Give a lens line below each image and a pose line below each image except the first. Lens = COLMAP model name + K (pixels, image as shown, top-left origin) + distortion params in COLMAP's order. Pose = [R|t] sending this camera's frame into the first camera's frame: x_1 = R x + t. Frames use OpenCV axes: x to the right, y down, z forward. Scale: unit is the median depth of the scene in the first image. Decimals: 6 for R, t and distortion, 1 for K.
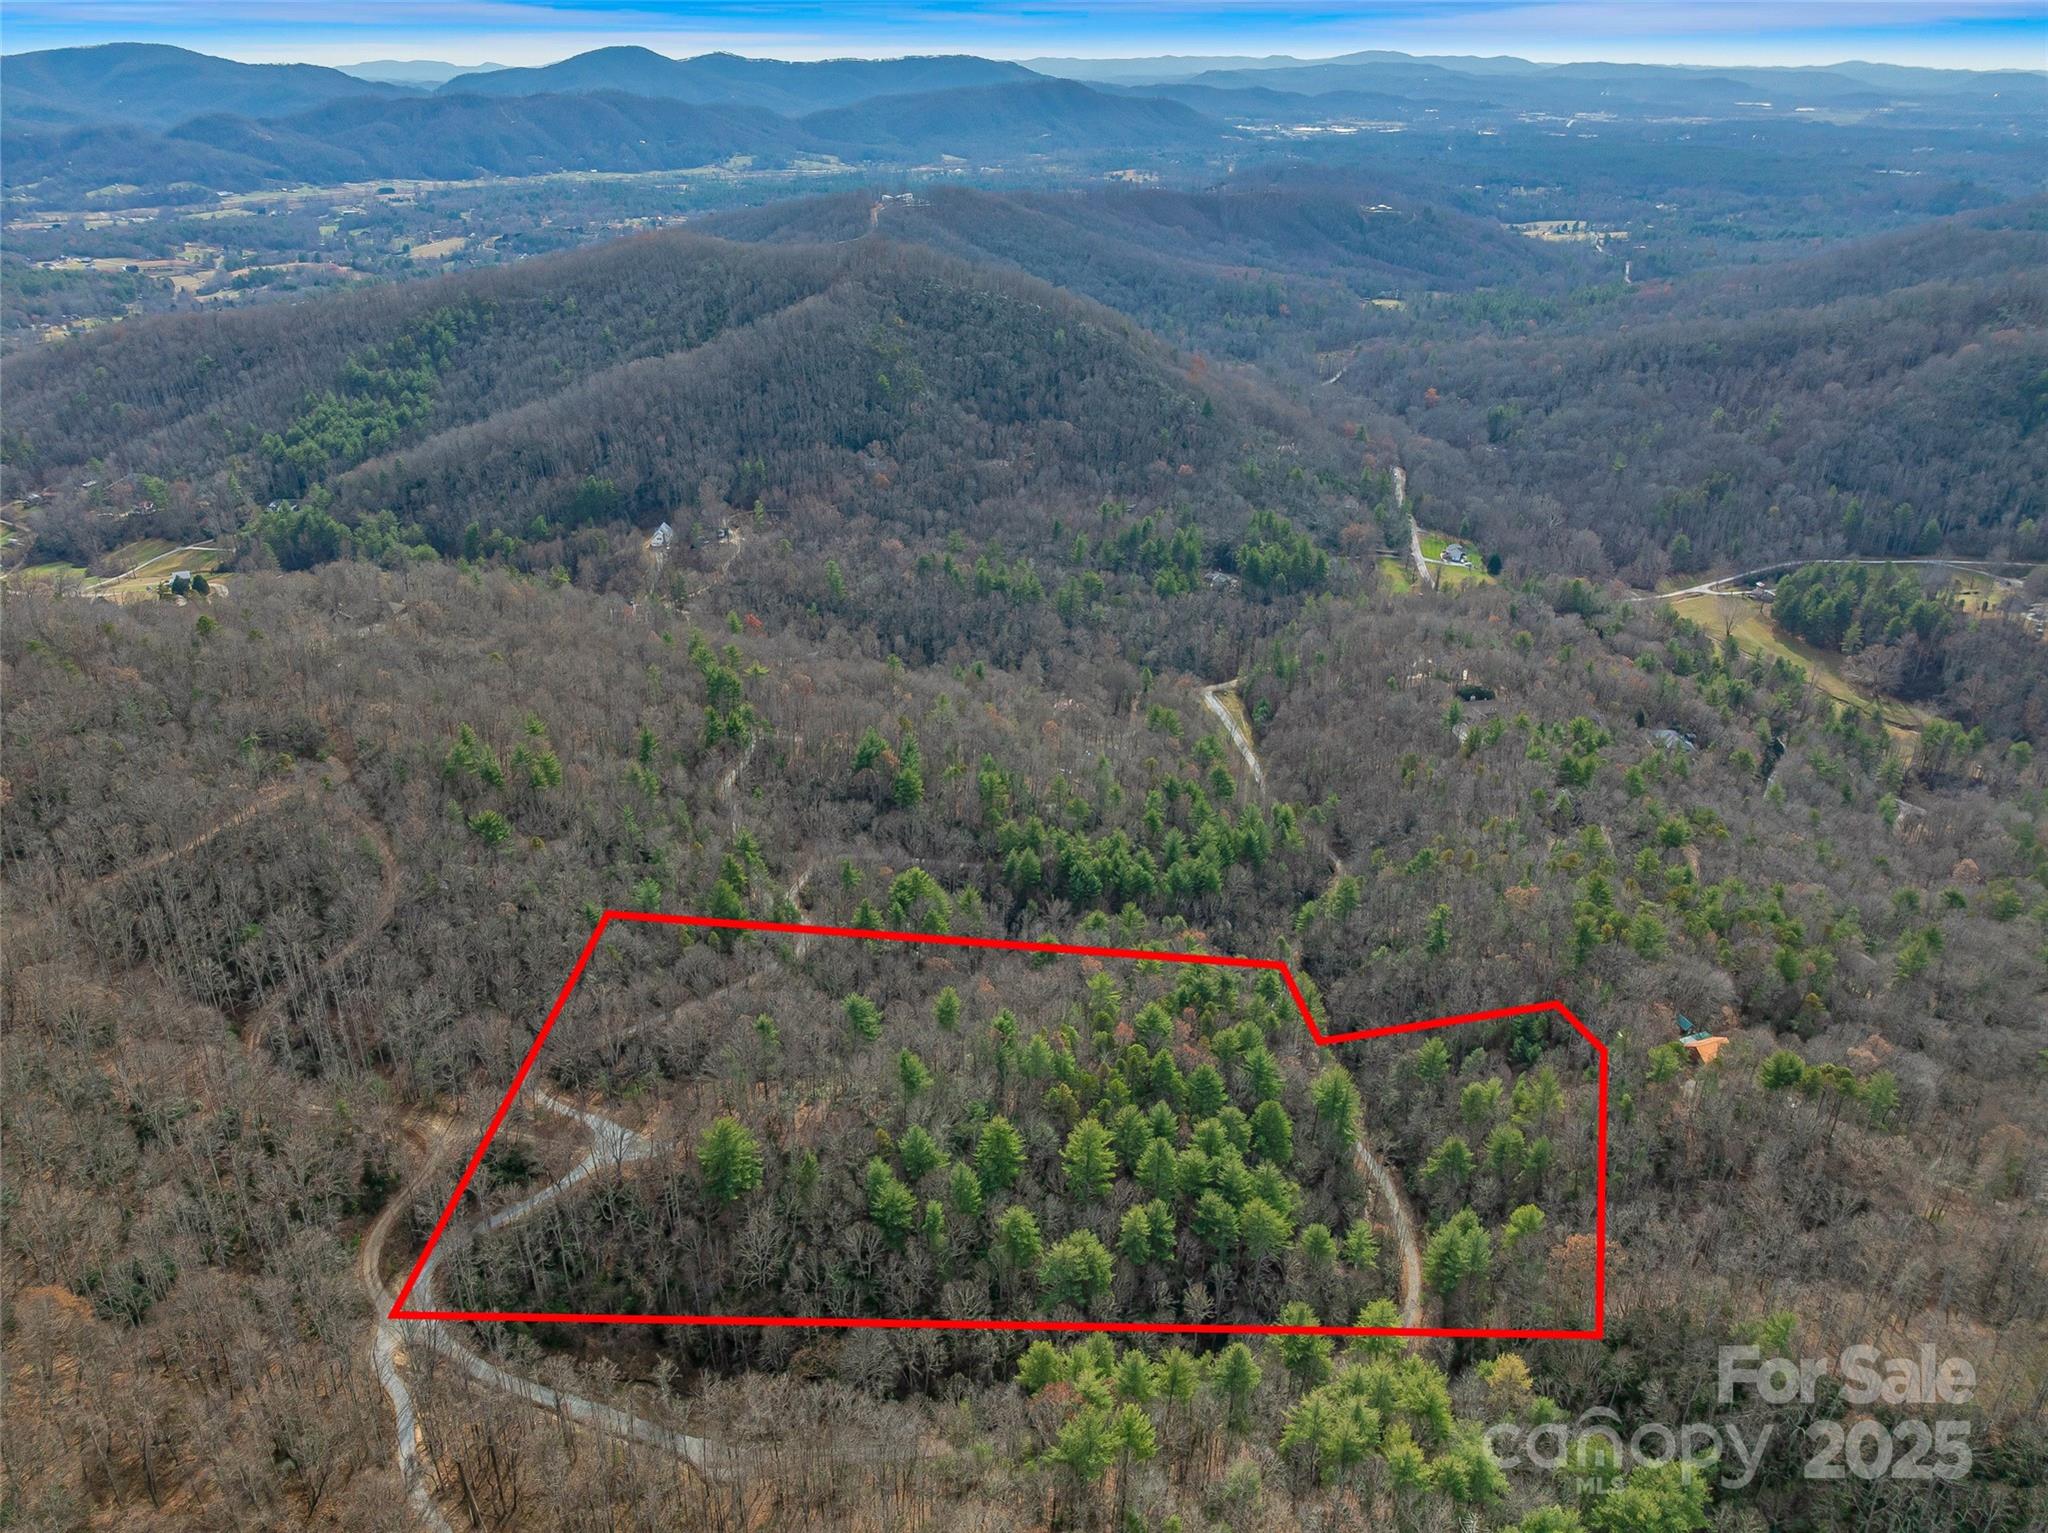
lens RADIAL K [[1436.3, 0, 1015.3], [0, 1436.3, 764.9], [0, 0, 1]] dist [-0.054102, 0.017139]
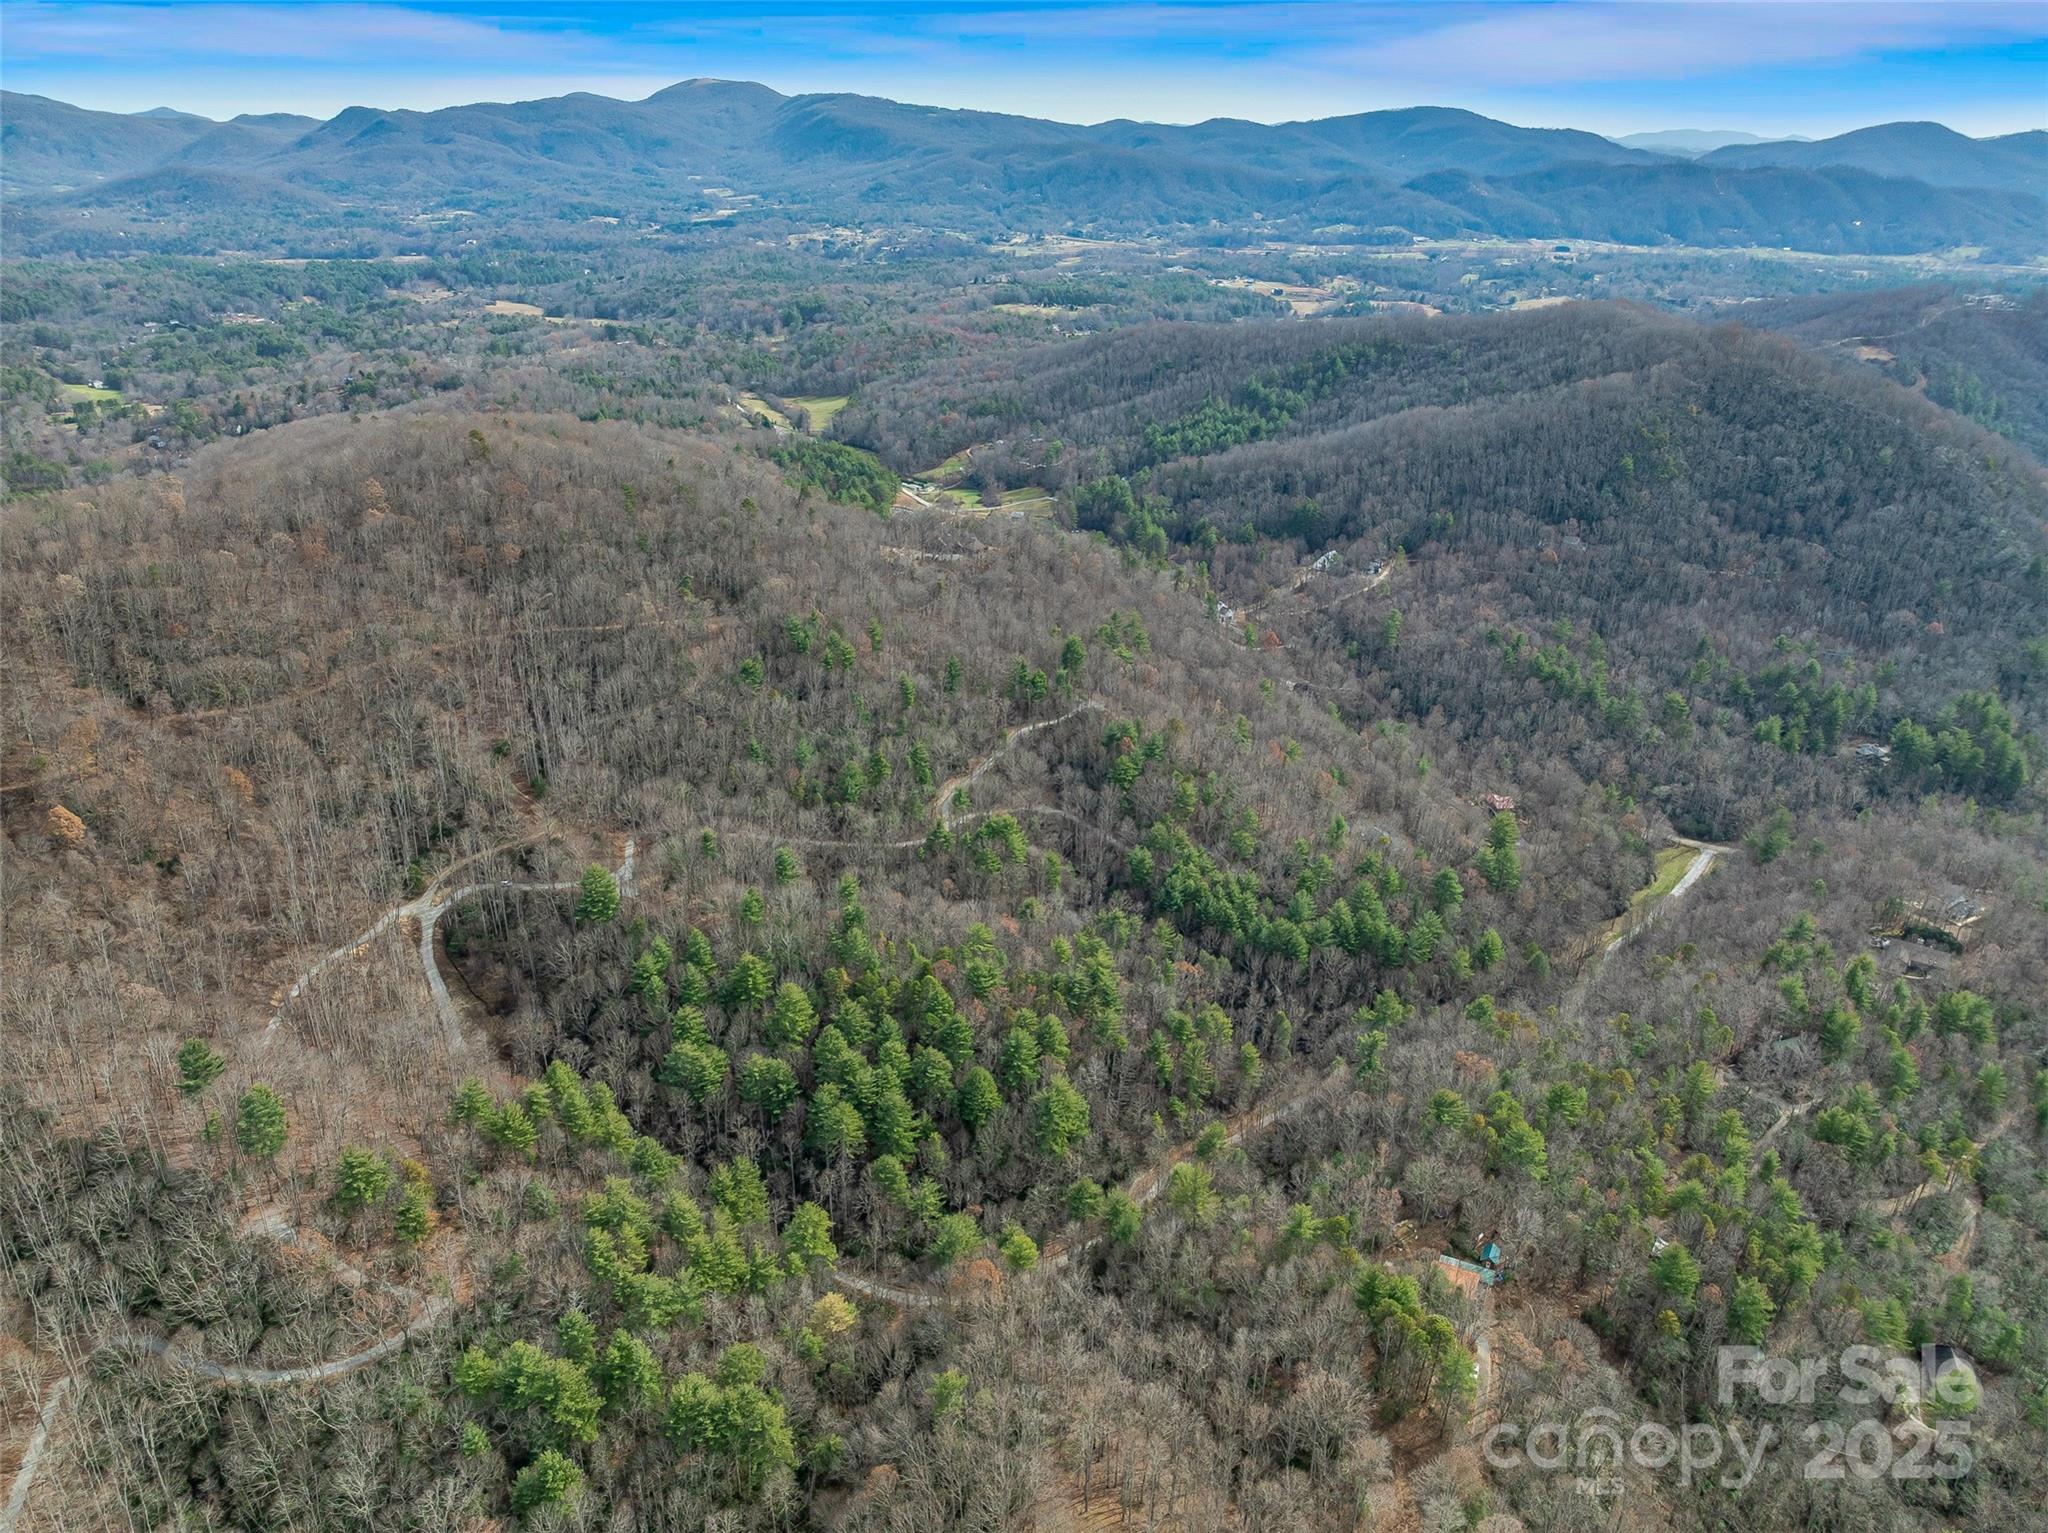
lens RADIAL K [[1436.3, 0, 1015.3], [0, 1436.3, 764.9], [0, 0, 1]] dist [-0.054102, 0.017139]
pose [[0.692112, 0.297921, -0.657438, 0.305718], [-0.323898, 0.942178, 0.085972, -0.028826], [0.645036, 0.153441, 0.748588, 0.059717]]
